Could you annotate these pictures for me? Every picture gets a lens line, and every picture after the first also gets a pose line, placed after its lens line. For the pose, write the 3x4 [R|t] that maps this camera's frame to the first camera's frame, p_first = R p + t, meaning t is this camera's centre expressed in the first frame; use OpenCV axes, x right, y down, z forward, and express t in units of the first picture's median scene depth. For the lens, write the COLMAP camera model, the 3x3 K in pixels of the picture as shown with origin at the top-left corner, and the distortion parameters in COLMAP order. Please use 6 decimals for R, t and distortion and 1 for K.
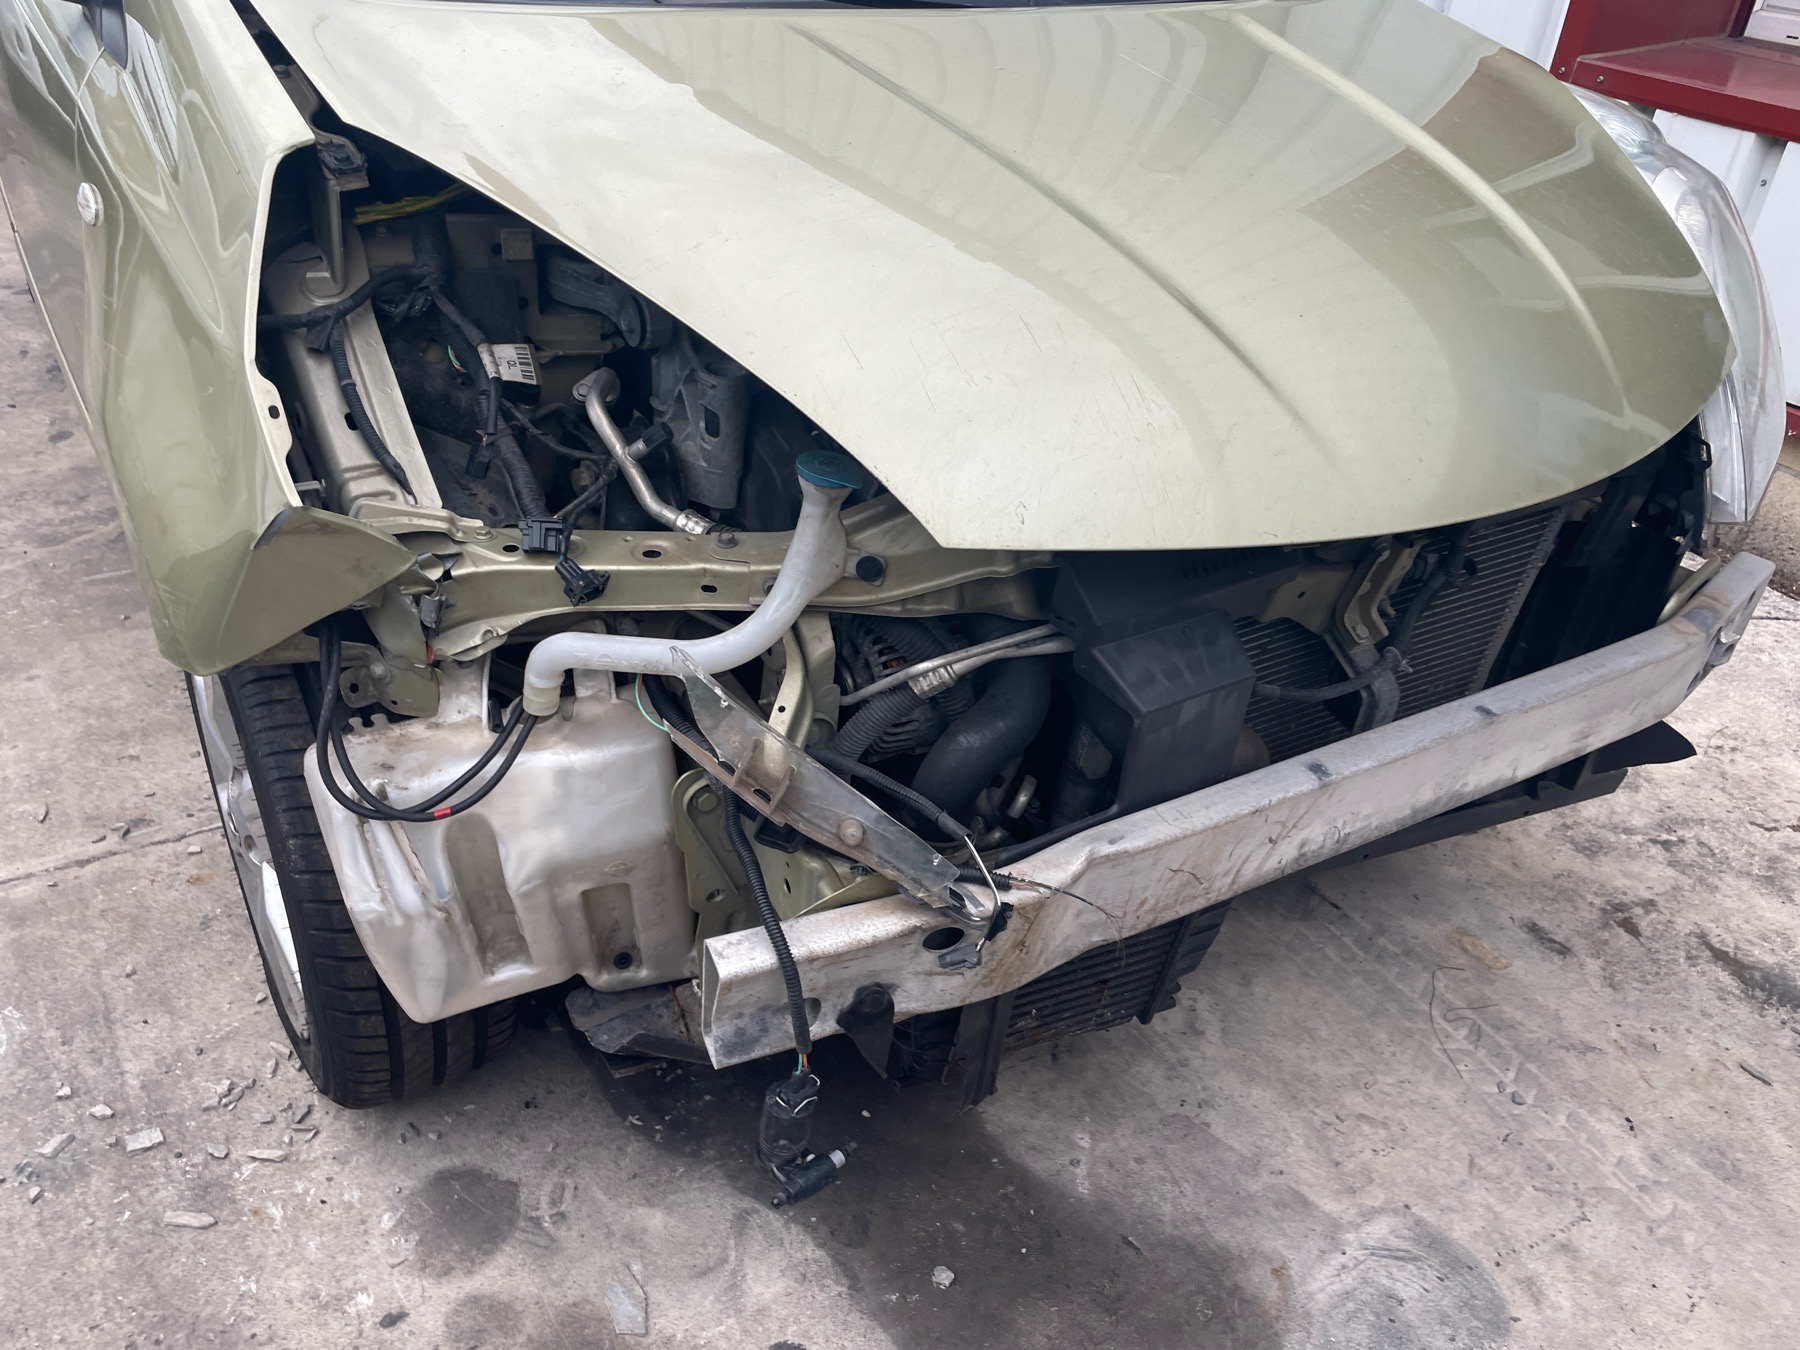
lens RADIAL K [[1373.3, 0, 885.2], [0, 1373.3, 678.0], [0, 0, 1]] dist [0.081821, -0.110510]
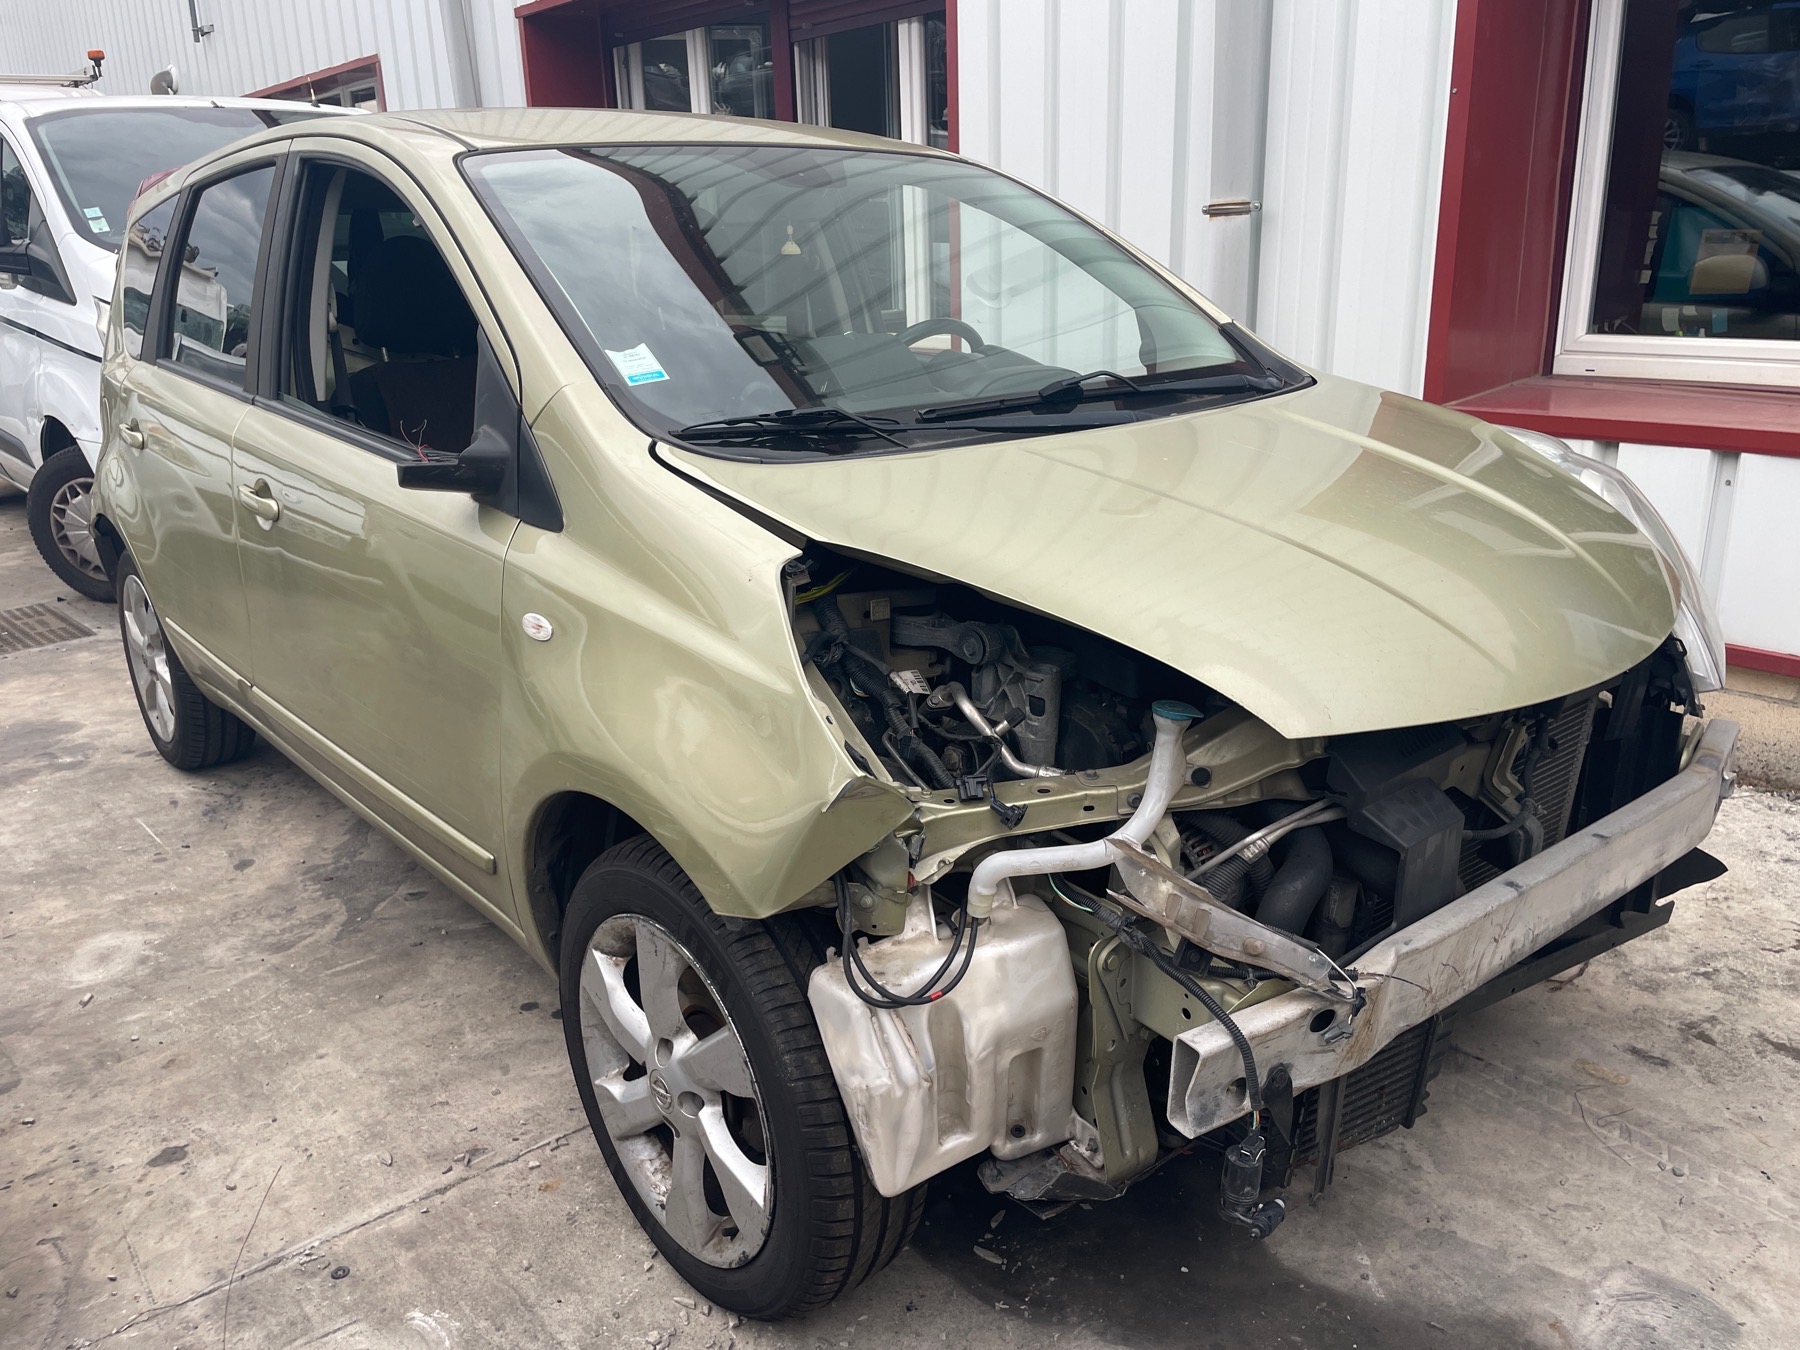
lens RADIAL K [[1373.3, 0, 909.8], [0, 1373.3, 674.5], [0, 0, 1]] dist [0.081821, -0.110510]
pose [[0.985014, -0.133330, 0.109409, -0.342315], [0.157662, 0.953258, -0.257762, 0.107730], [-0.069928, 0.271149, 0.959994, -0.302628]]
